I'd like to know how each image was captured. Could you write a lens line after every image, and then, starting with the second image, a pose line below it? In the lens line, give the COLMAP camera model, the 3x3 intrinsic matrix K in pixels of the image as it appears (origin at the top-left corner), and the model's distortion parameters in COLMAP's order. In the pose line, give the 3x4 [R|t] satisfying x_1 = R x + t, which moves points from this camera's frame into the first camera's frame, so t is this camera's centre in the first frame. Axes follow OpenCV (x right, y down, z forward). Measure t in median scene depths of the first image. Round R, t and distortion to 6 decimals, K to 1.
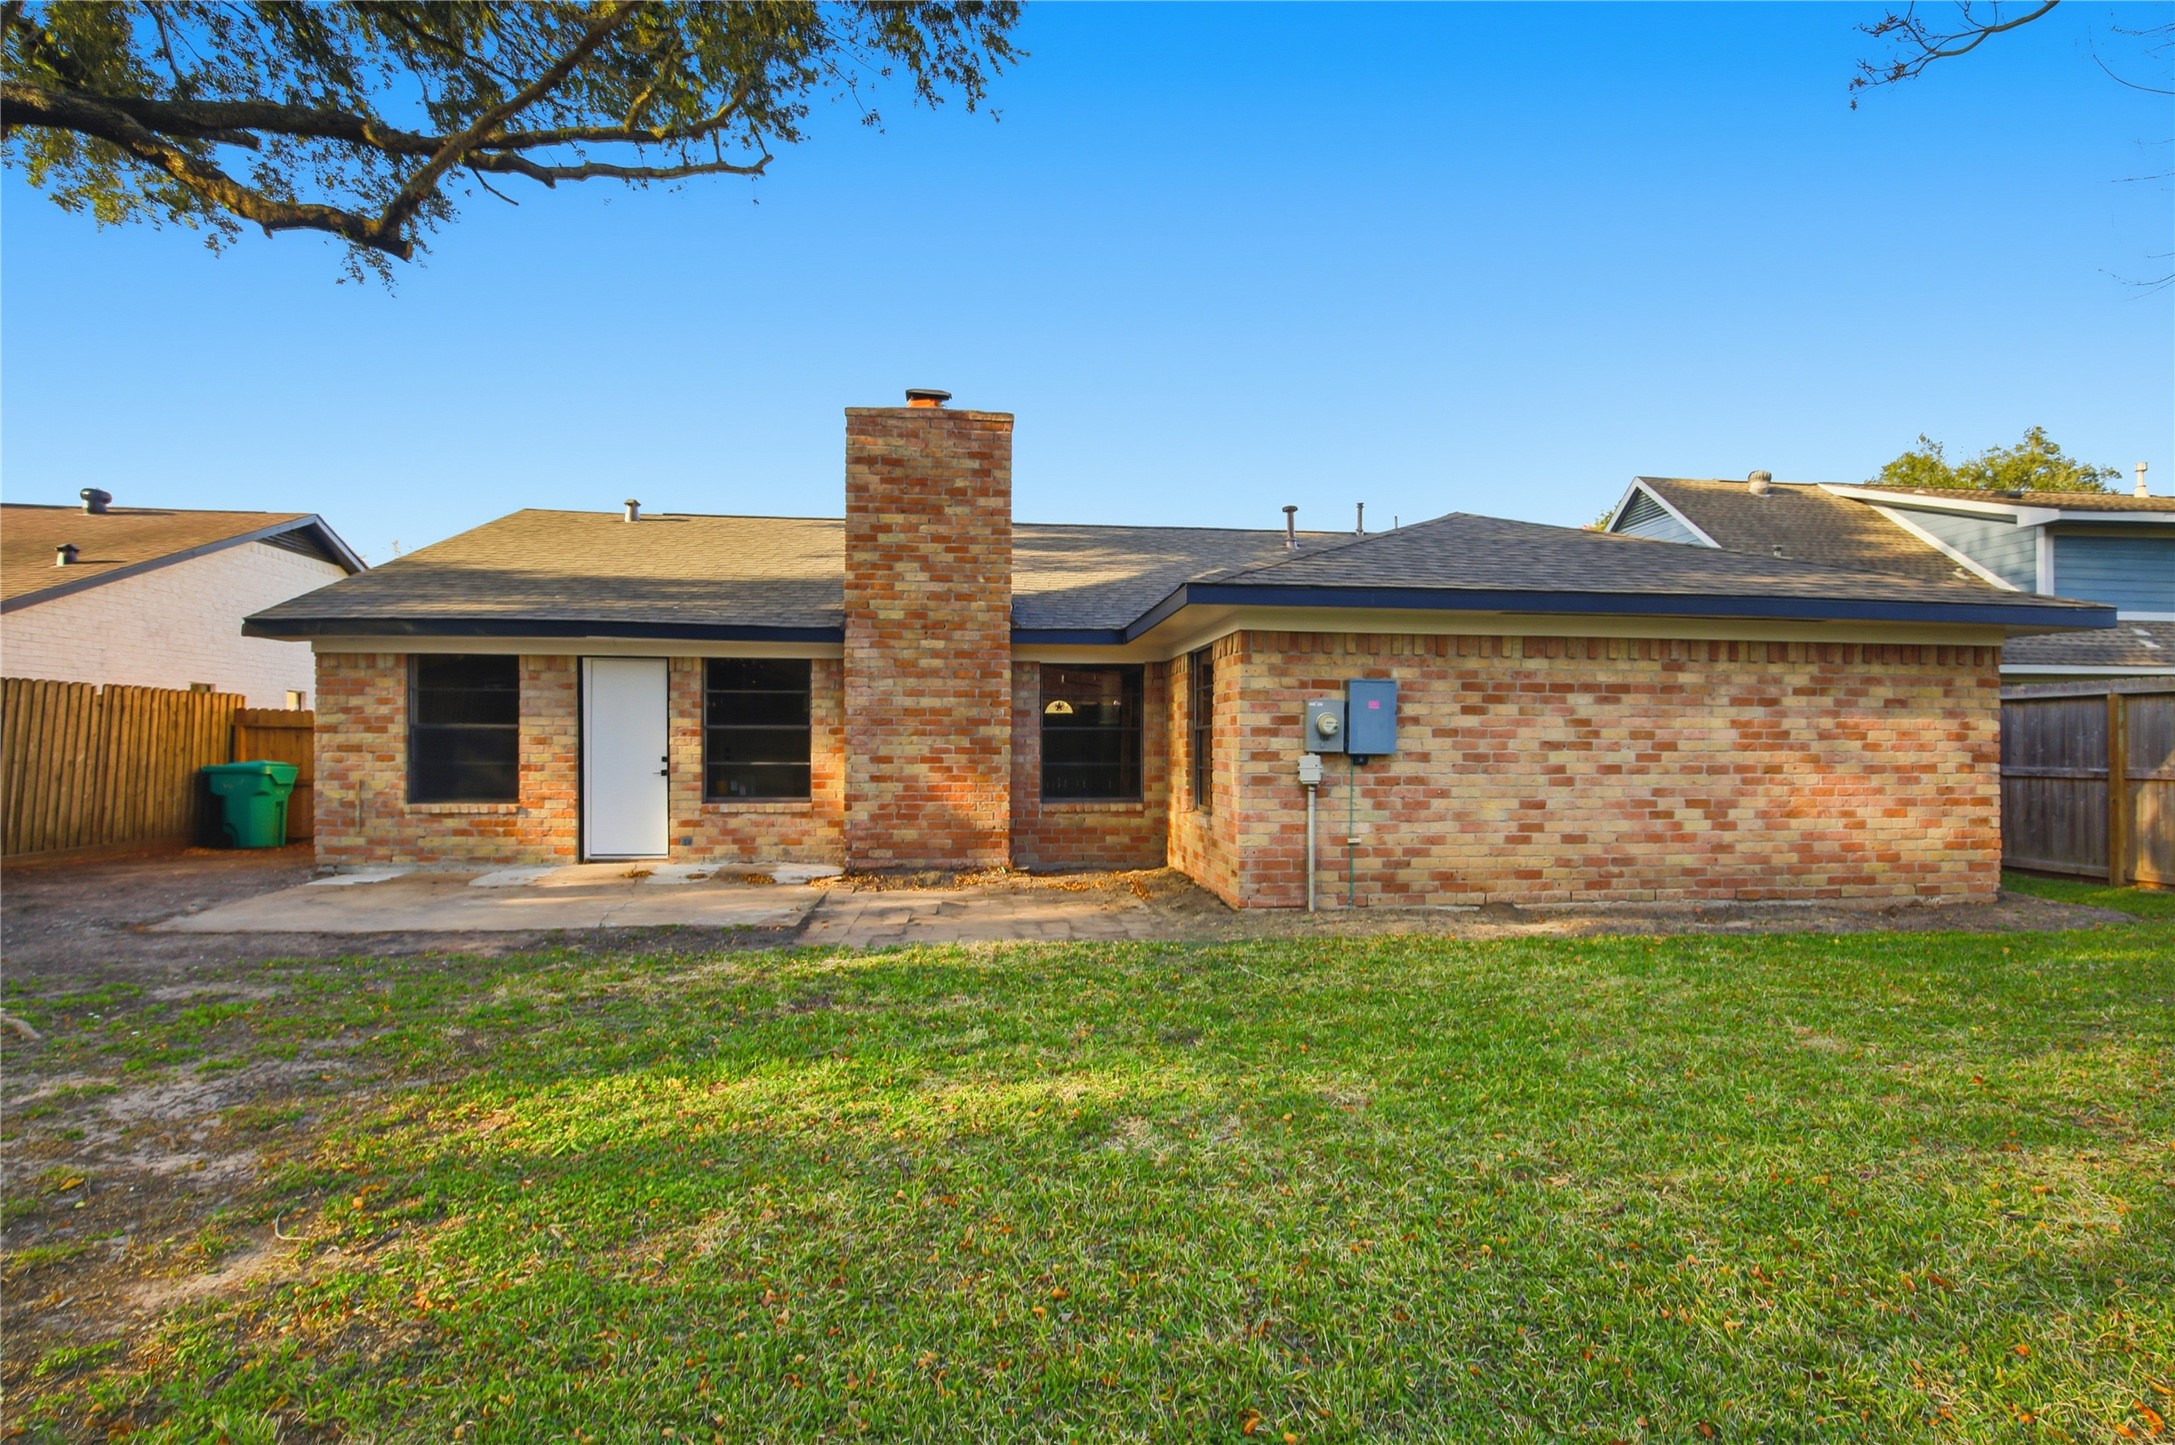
lens RADIAL K [[1030.4, 0, 1093.3], [0, 1030.4, 719.8], [0, 0, 1]] dist [-0.020254, 0.006371]
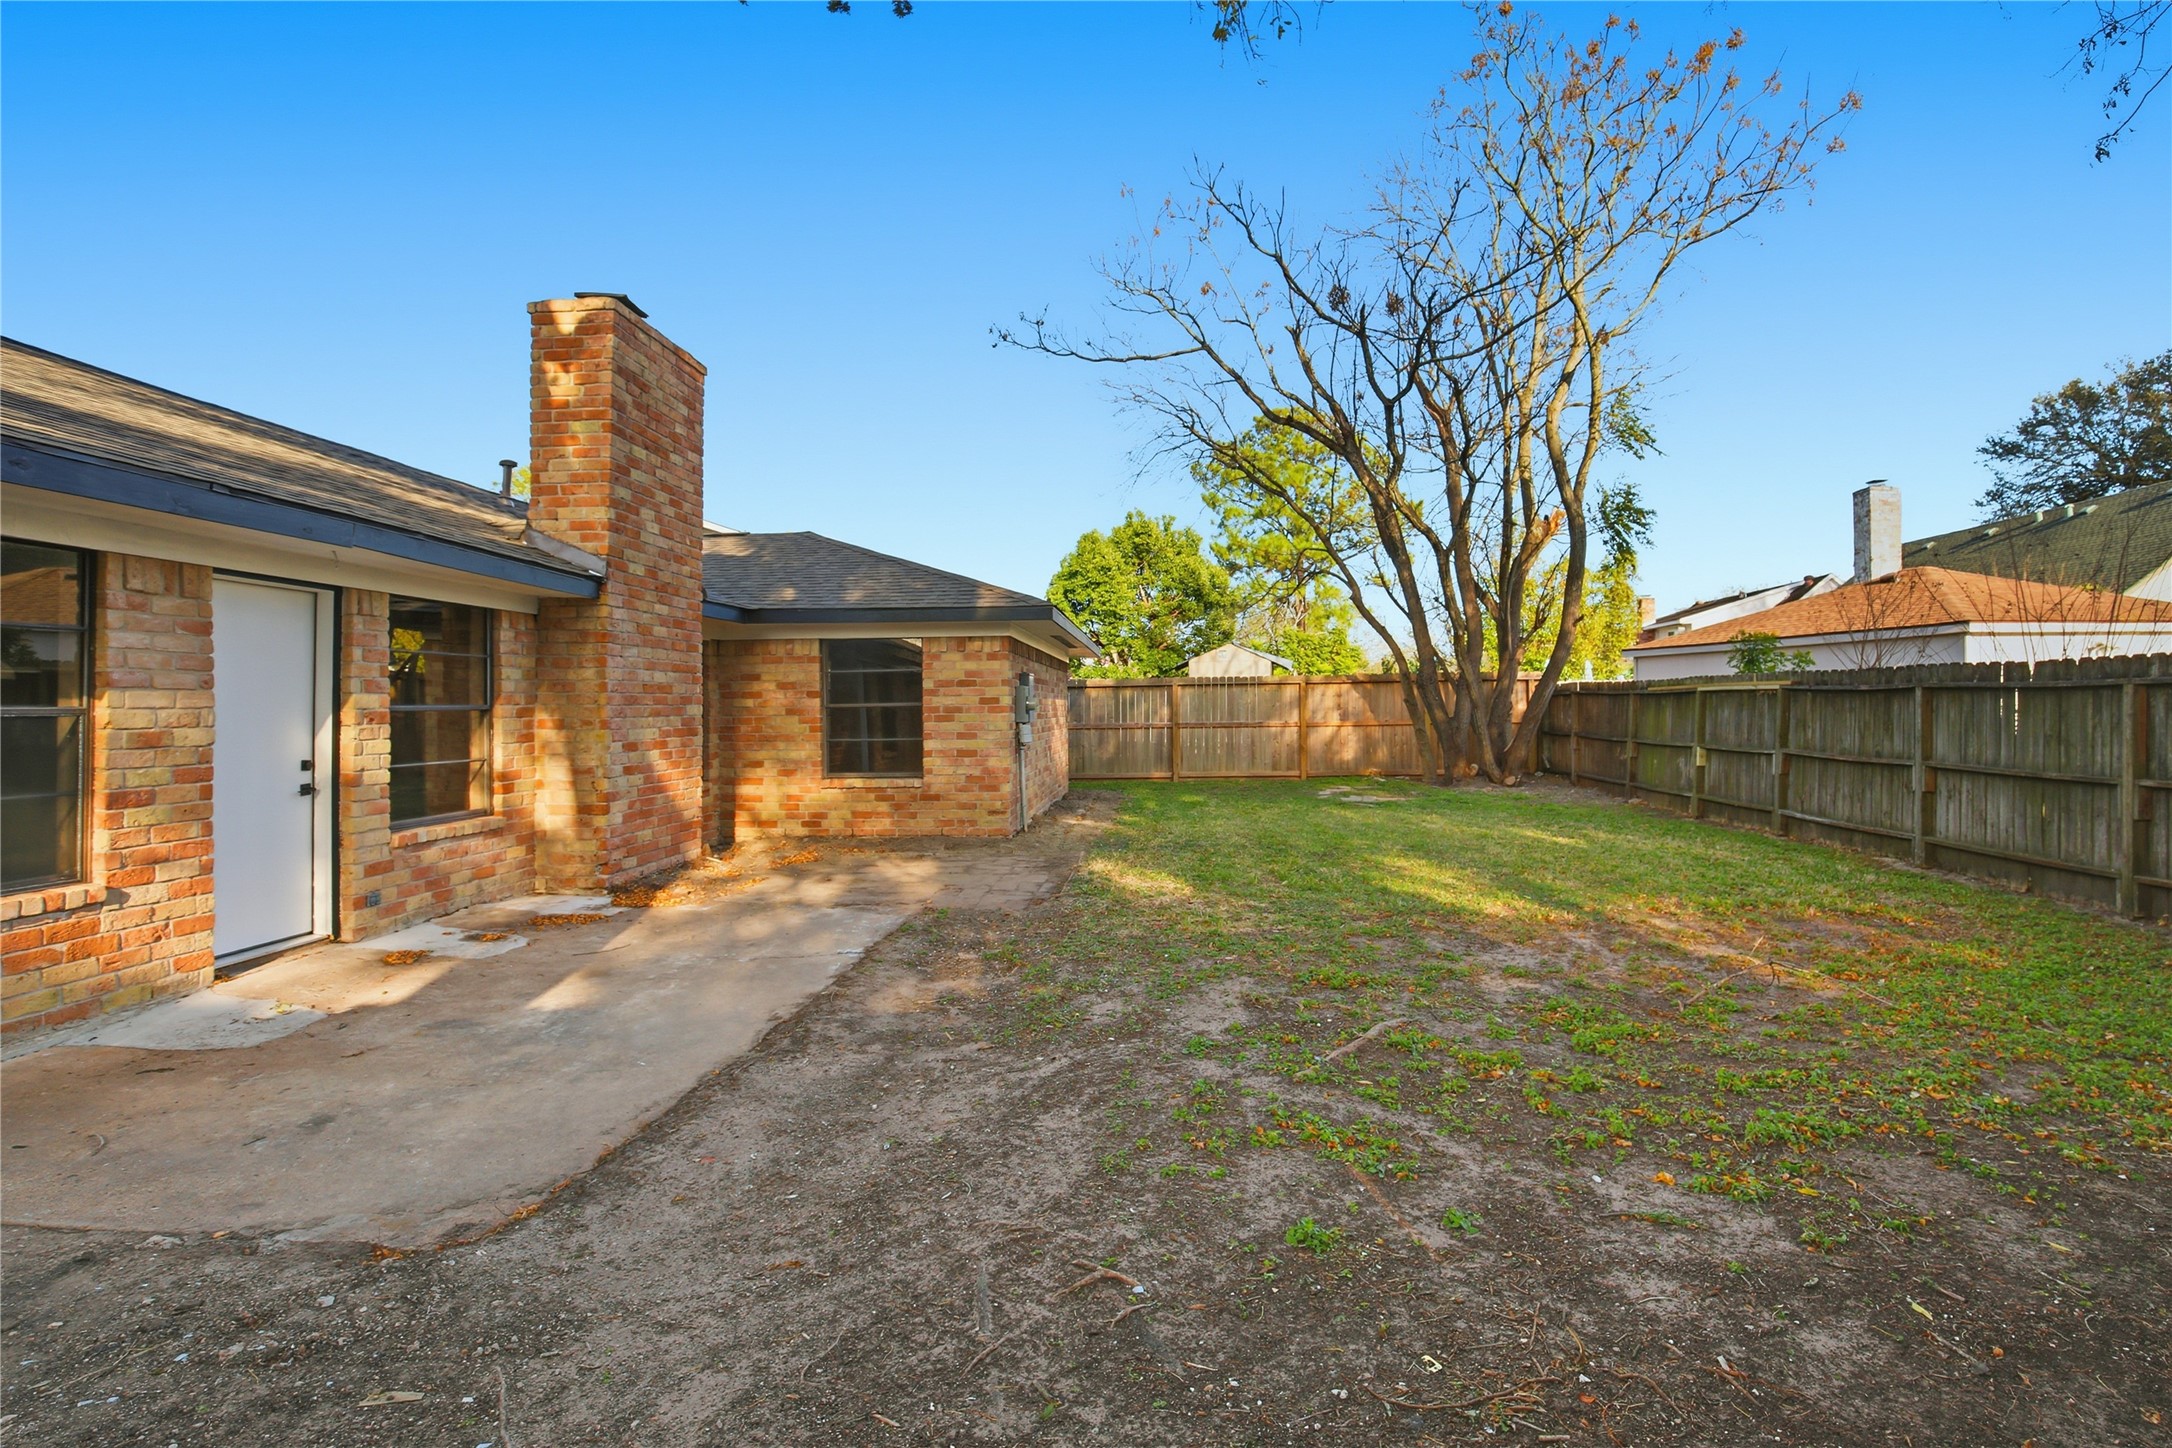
lens RADIAL K [[1029.0, 0, 1088.5], [0, 1029.0, 710.5], [0, 0, 1]] dist [-0.020254, 0.006371]
pose [[0.179248, -0.009881, 0.983754, -0.921800], [-0.000191, 0.999949, 0.010079, 0.001954], [-0.983804, -0.001994, 0.179237, 0.491340]]
